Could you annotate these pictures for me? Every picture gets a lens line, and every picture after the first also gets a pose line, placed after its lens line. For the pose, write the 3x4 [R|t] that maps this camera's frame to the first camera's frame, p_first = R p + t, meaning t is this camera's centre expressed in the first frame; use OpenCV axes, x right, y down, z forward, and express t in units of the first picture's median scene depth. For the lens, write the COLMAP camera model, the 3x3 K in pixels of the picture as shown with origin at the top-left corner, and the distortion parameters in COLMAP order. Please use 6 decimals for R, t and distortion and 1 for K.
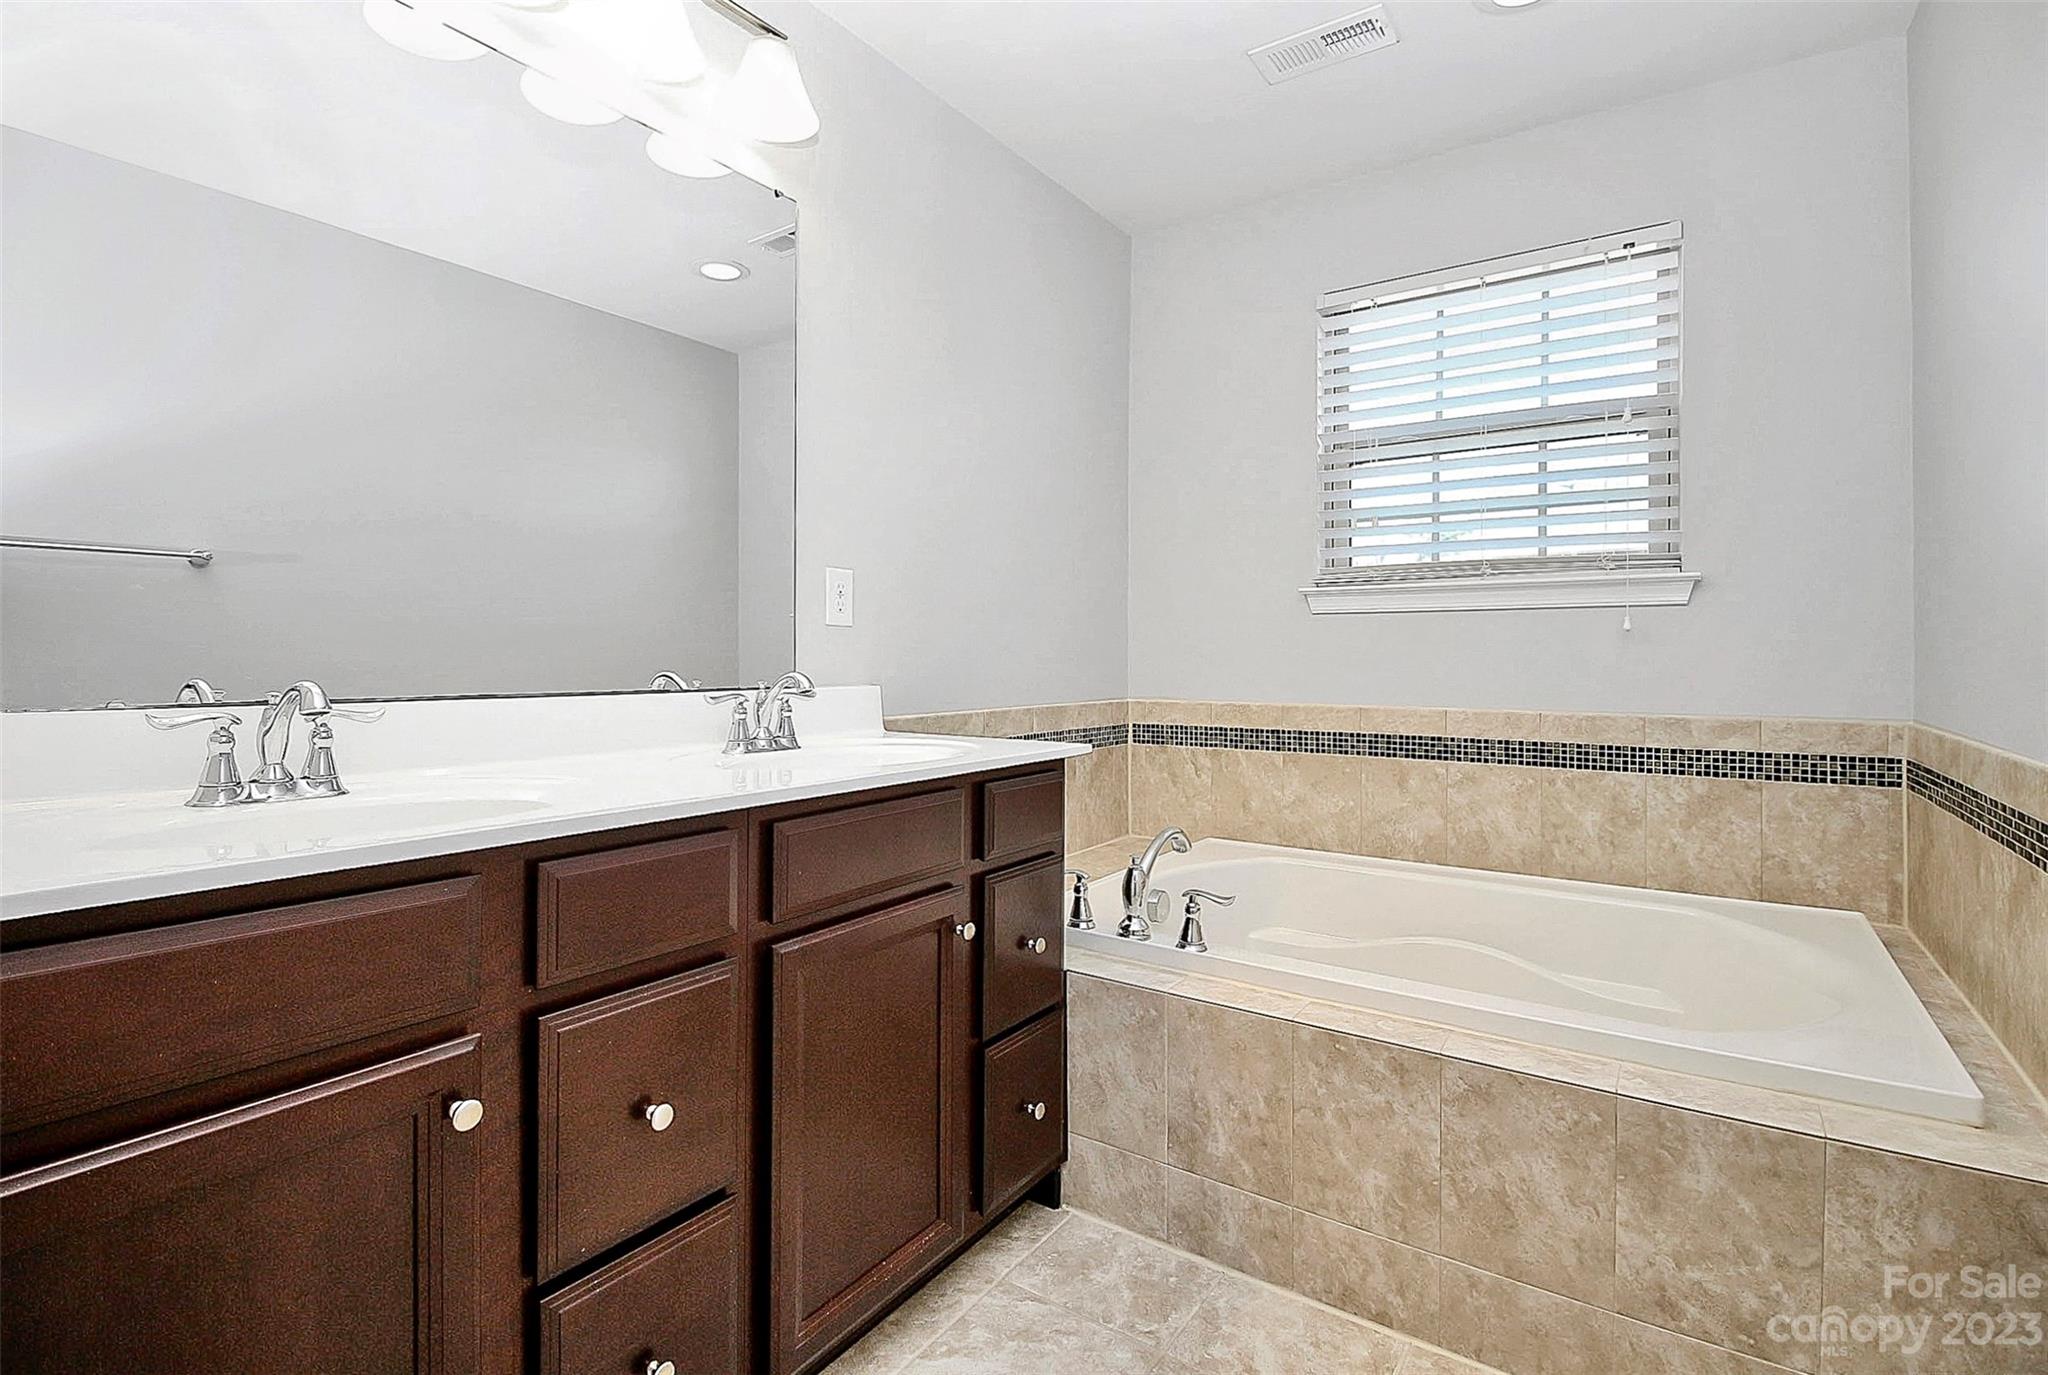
lens RADIAL K [[980.0, 0, 1018.4], [0, 980.0, 657.4], [0, 0, 1]] dist [-0.000458, -0.000057]
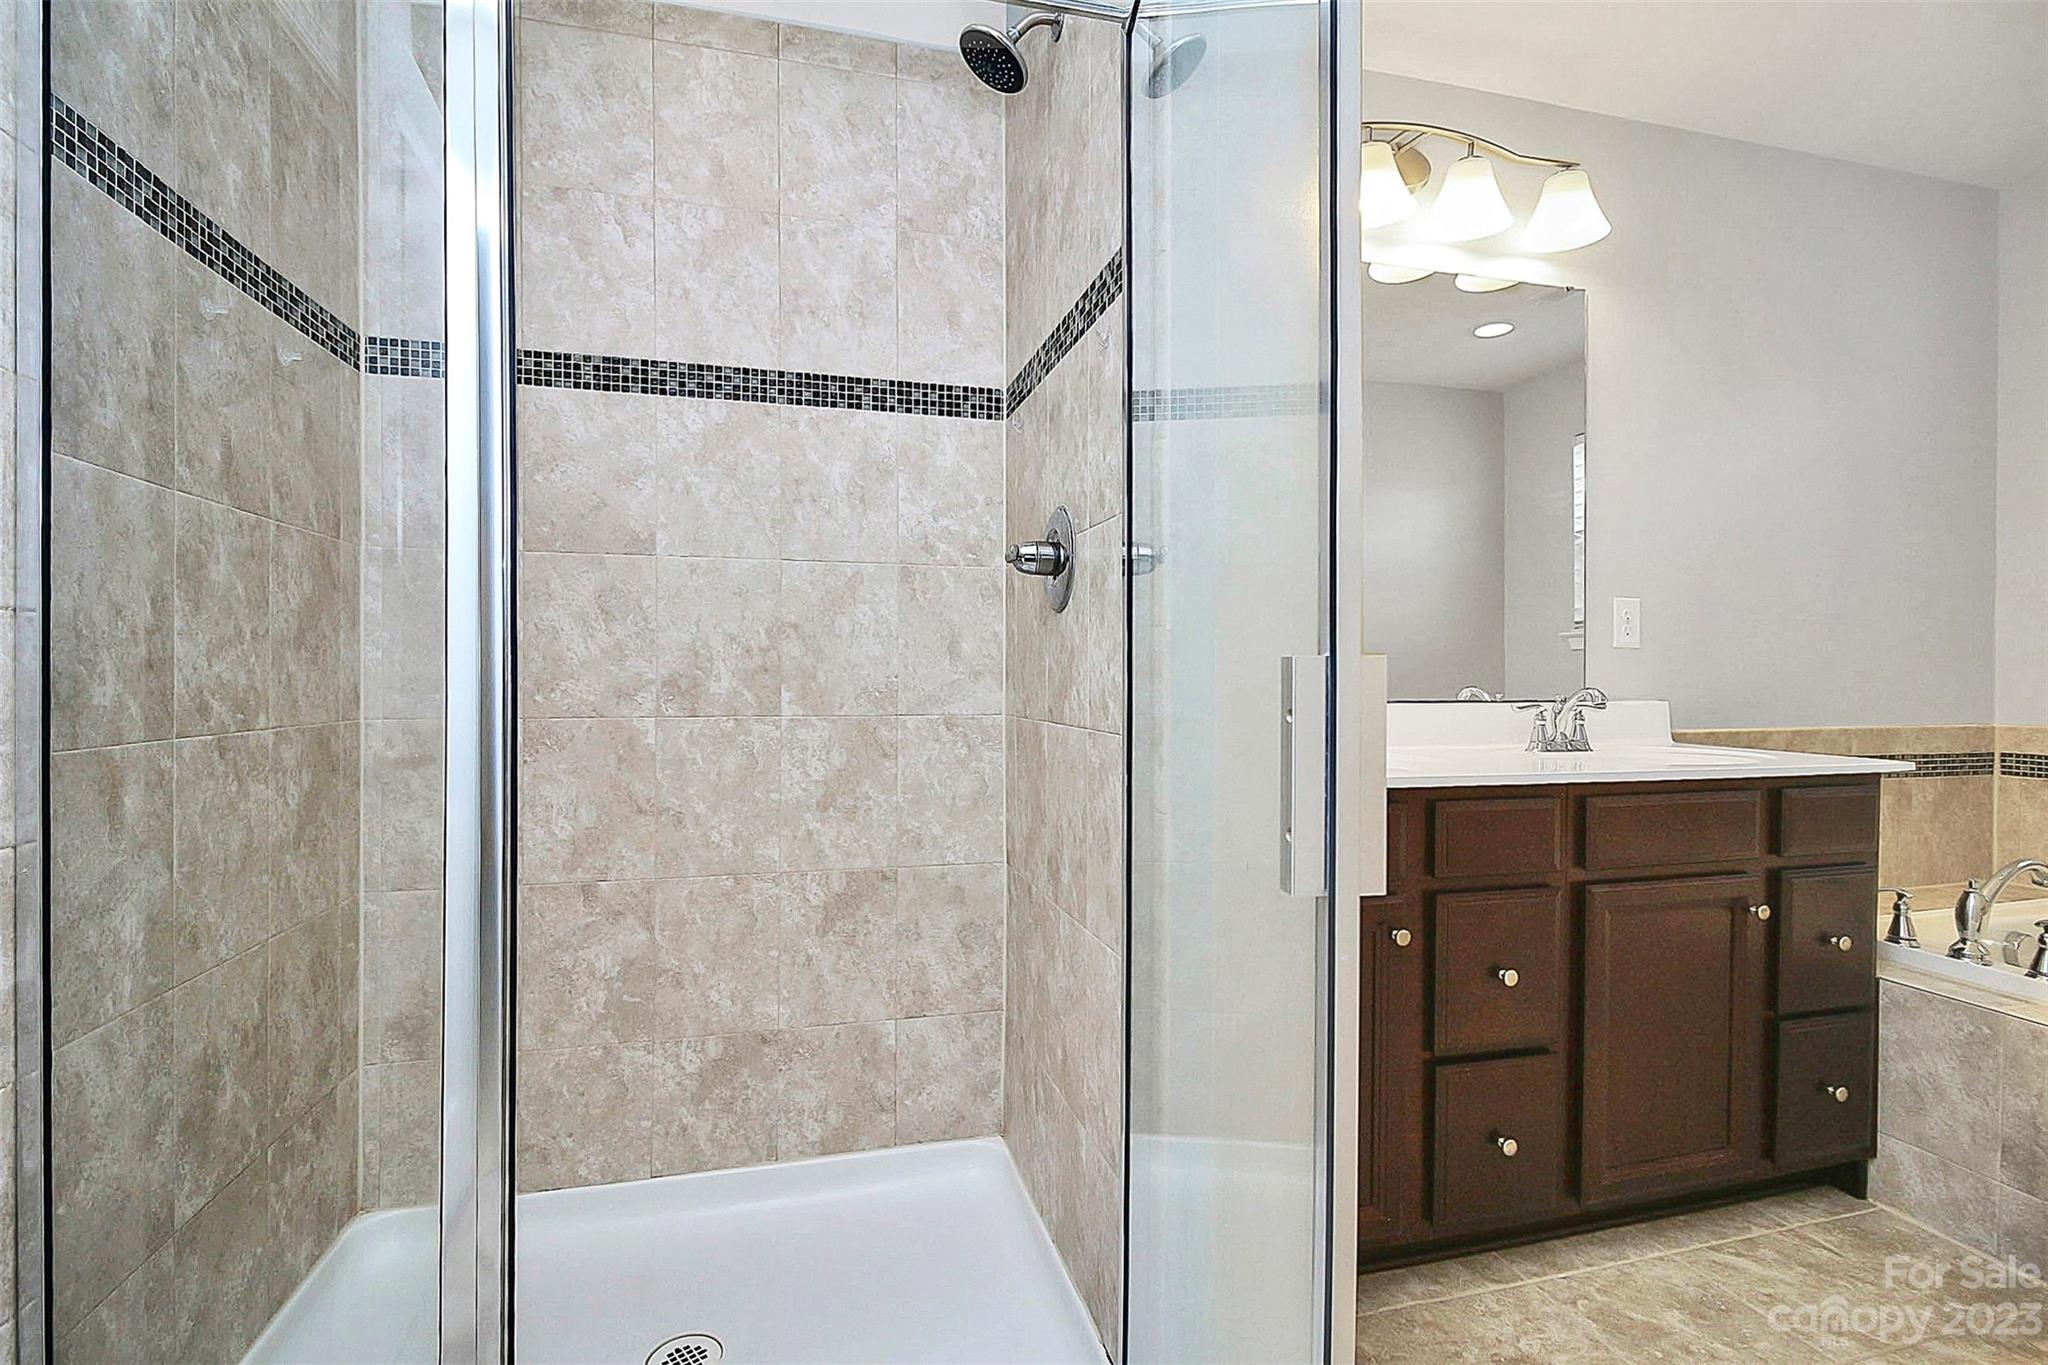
lens RADIAL K [[956.2, 0, 1020.2], [0, 956.2, 665.4], [0, 0, 1]] dist [-0.002657, -0.009242]
pose [[0.750468, 0.004097, -0.660894, 0.028120], [-0.004968, 0.999988, 0.000558, -0.011516], [0.660888, 0.002865, 0.750479, -0.384780]]
